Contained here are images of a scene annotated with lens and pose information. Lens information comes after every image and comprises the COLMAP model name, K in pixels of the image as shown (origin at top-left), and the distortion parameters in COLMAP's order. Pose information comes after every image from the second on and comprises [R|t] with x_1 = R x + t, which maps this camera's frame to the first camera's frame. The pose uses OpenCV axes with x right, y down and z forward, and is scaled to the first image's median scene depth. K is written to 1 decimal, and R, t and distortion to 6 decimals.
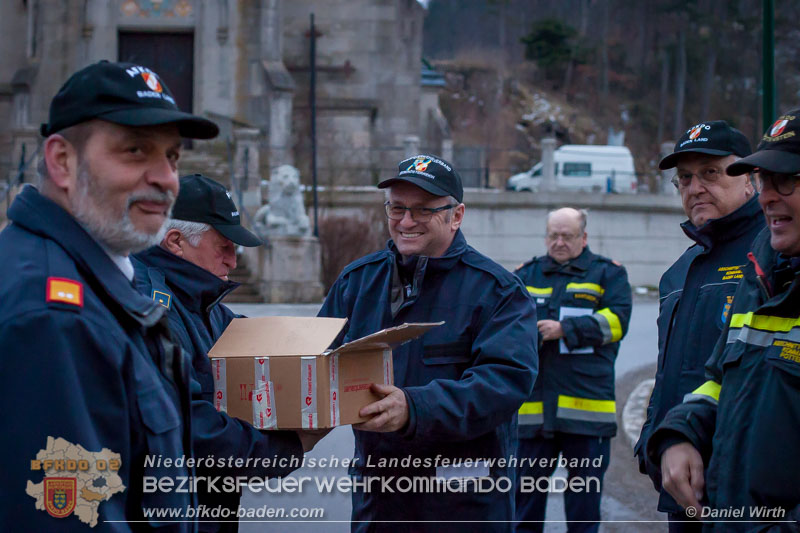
lens RADIAL K [[1903.0, 0, 400.0], [0, 1903.0, 266.5], [0, 0, 1]] dist [-0.083612, -0.783549]
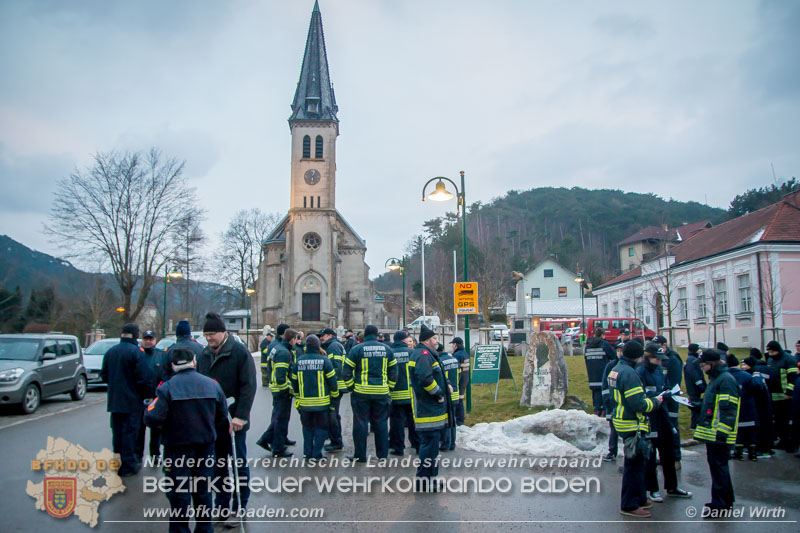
lens RADIAL K [[655.6, 0, 400.0], [0, 655.6, 266.5], [0, 0, 1]] dist [-0.000145, 0.000189]
pose [[0.999717, -0.010076, 0.021565, 0.039019], [0.012861, 0.991003, -0.133217, 0.014624], [-0.020028, 0.133457, 0.990852, -0.463632]]
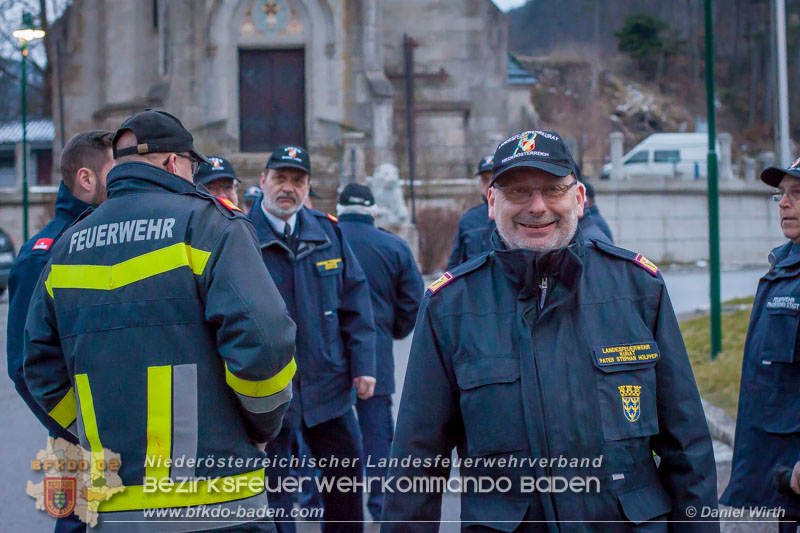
lens RADIAL K [[1903.0, 0, 400.0], [0, 1903.0, 266.5], [0, 0, 1]] dist [-0.083612, -0.783549]
pose [[0.997782, -0.027358, -0.060686, 0.013745], [0.027634, 0.999611, 0.003711, 0.004479], [0.060561, -0.005380, 0.998150, -0.131708]]
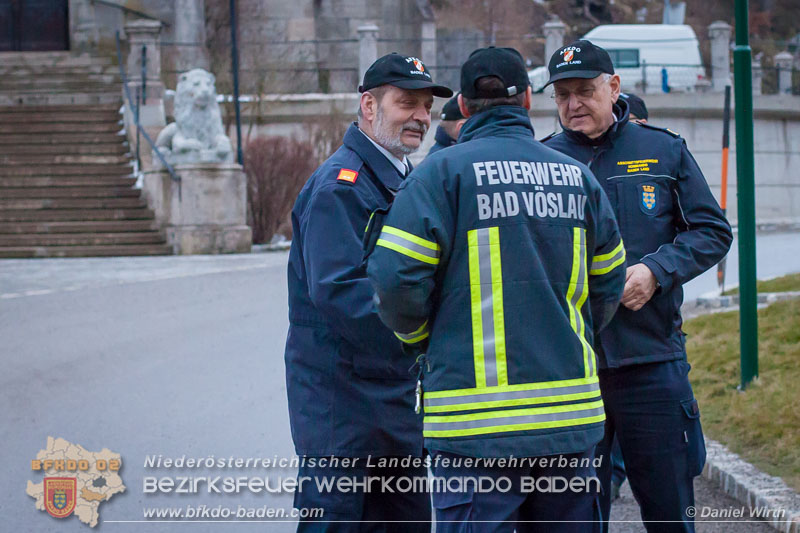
lens RADIAL K [[1903.0, 0, 400.0], [0, 1903.0, 266.5], [0, 0, 1]] dist [-0.083612, -0.783549]
pose [[0.997758, -0.034542, 0.057326, -0.020288], [0.031837, 0.998366, 0.047457, -0.006952], [-0.058871, -0.045525, 0.997227, 0.198234]]
